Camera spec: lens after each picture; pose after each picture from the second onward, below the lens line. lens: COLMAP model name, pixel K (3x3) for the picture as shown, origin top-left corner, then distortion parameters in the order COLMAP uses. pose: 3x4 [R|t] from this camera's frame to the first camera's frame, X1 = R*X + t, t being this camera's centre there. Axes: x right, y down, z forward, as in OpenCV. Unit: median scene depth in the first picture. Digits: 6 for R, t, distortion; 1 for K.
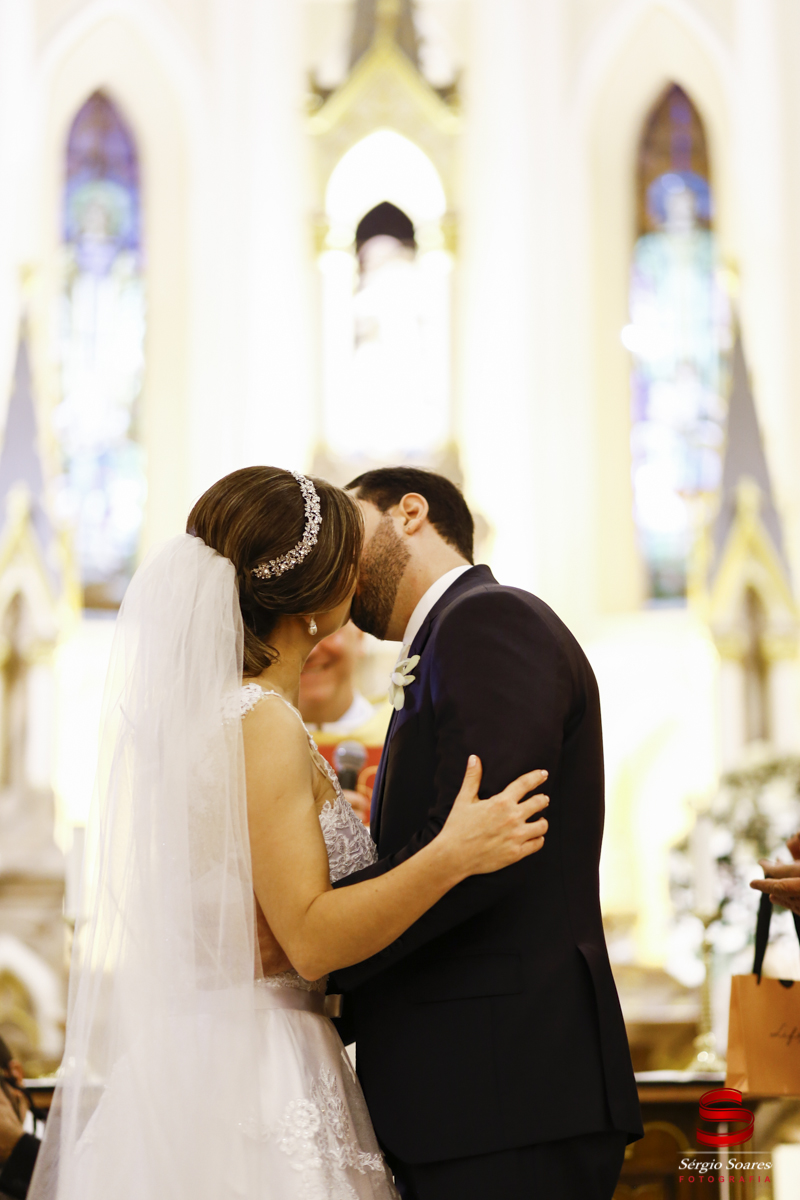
lens RADIAL K [[3211.4, 0, 398.5], [0, 3211.4, 601.2], [0, 0, 1]] dist [-0.147904, 0.000000]
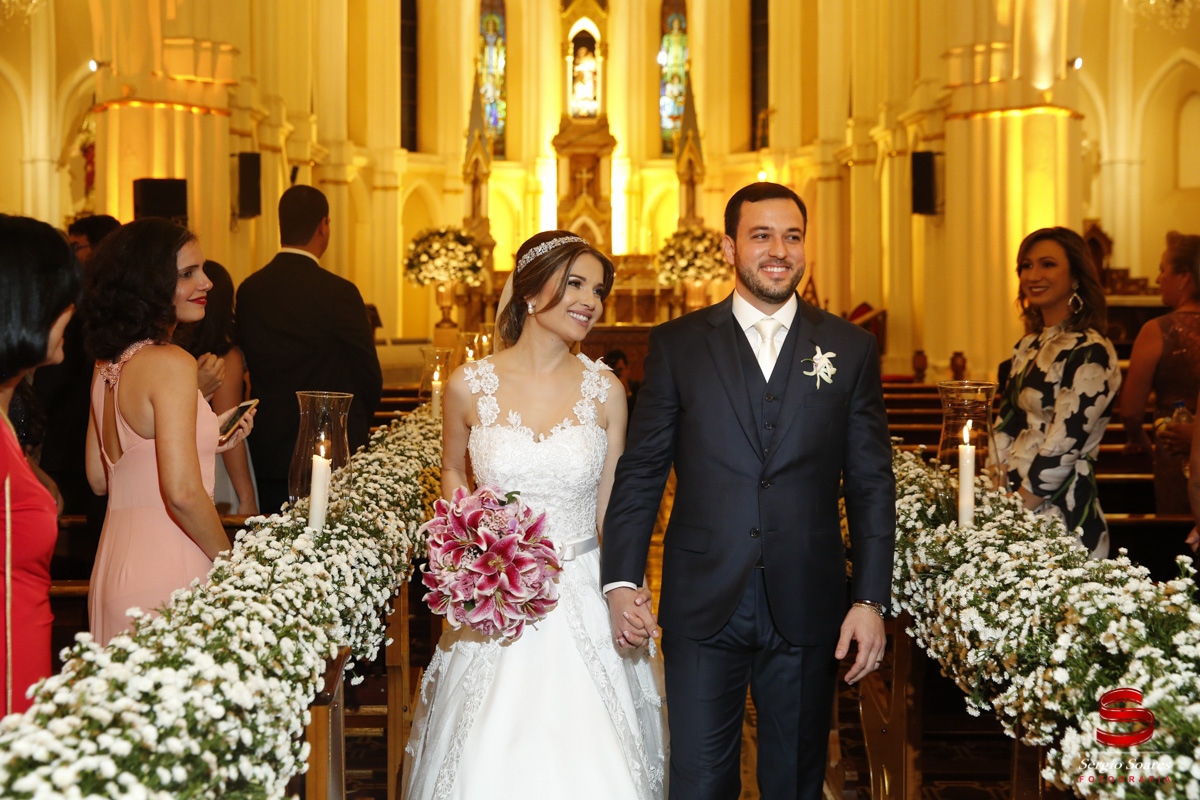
lens RADIAL K [[1518.2, 0, 599.2], [0, 1518.2, 400.2], [0, 0, 1]] dist [-0.069987, 0.000000]
pose [[0.999631, 0.006295, 0.026433, -0.027410], [-0.012530, 0.969990, 0.242820, -0.139911], [-0.024112, -0.243062, 0.969711, -0.601748]]
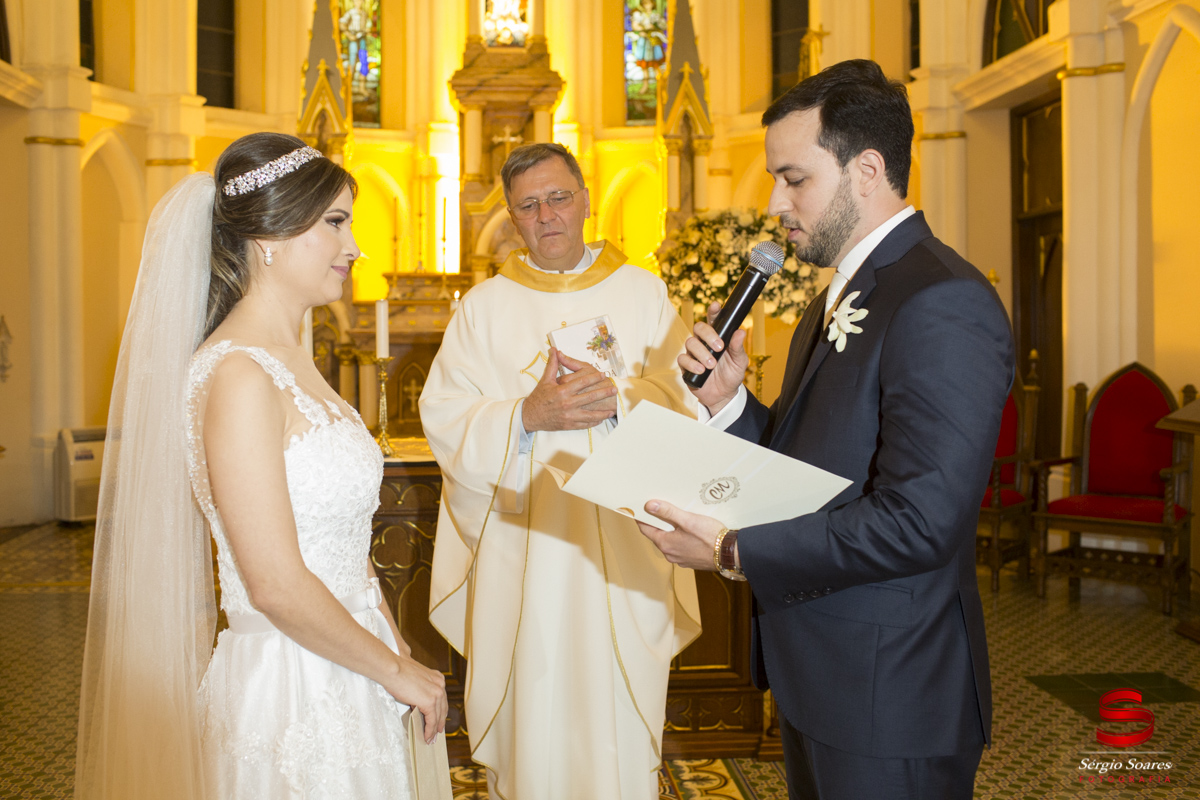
lens RADIAL K [[1267.1, 0, 595.3], [0, 1267.1, 389.0], [0, 0, 1]] dist [-0.013003, 0.000000]
pose [[0.995666, -0.001925, 0.092980, -0.021773], [-0.018635, 0.975380, 0.219743, -0.009796], [-0.091114, -0.220523, 0.971117, 0.168542]]
